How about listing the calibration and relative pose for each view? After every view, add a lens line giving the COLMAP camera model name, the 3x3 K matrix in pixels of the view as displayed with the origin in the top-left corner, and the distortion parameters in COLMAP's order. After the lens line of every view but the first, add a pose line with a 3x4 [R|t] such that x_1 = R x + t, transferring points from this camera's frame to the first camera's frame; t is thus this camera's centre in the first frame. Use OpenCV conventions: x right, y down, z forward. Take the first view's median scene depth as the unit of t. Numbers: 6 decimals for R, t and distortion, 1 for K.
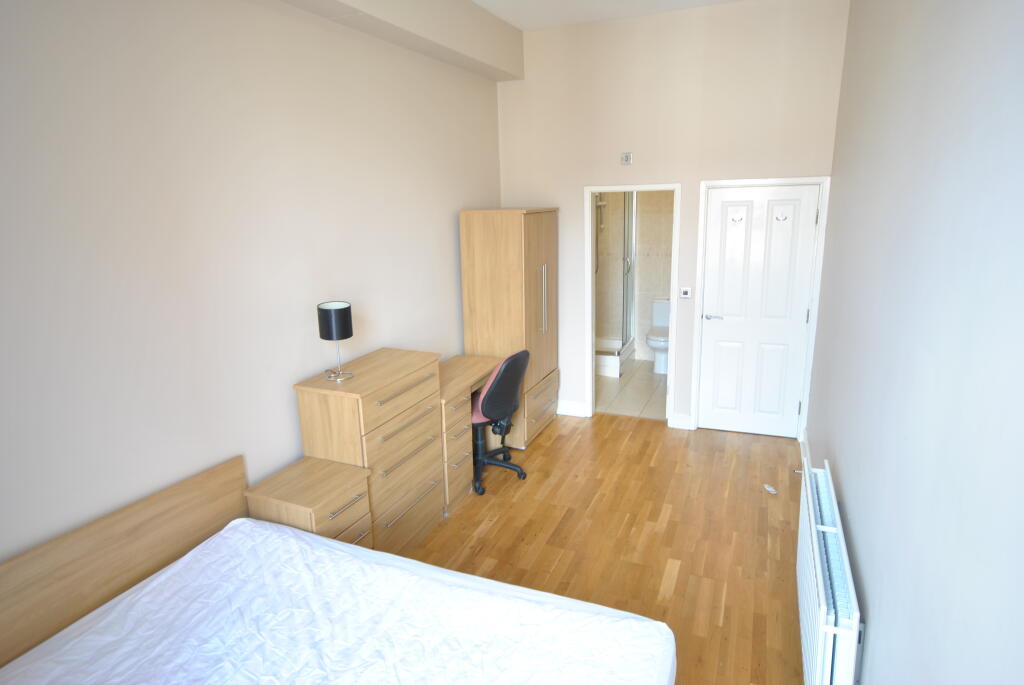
lens RADIAL K [[604.9, 0, 512.0], [0, 604.9, 342.5], [0, 0, 1]] dist [-0.000952, -0.000510]
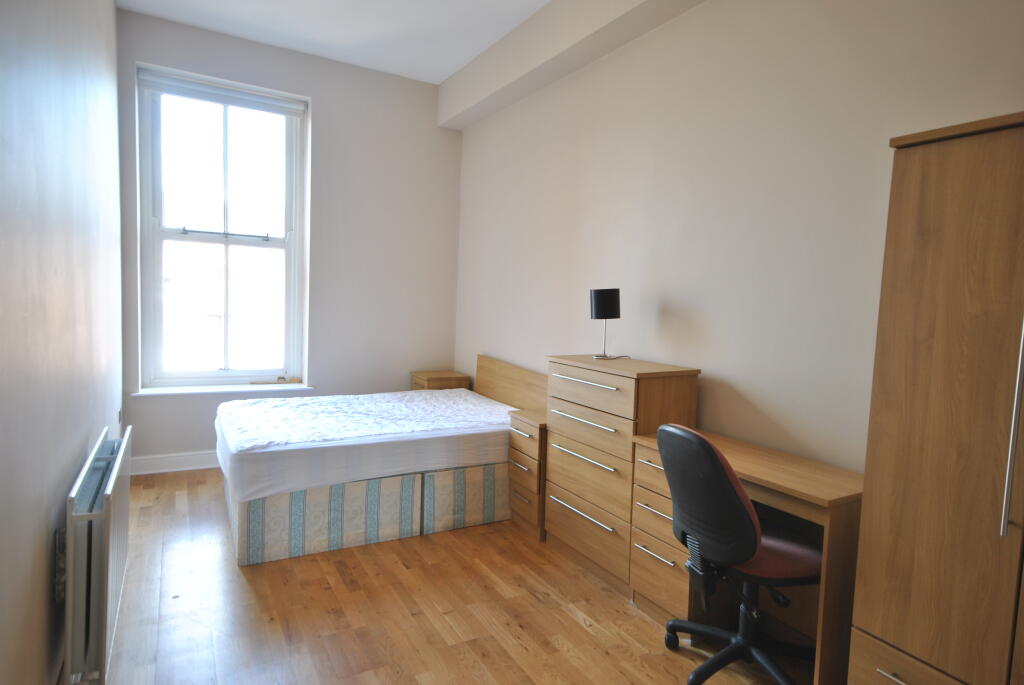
lens RADIAL K [[604.9, 0, 512.0], [0, 604.9, 342.5], [0, 0, 1]] dist [-0.000952, -0.000510]
pose [[-0.619689, 0.055053, -0.782914, 0.579469], [-0.207804, 0.950427, 0.231313, -0.159731], [0.756837, 0.306035, -0.577529, 1.334314]]
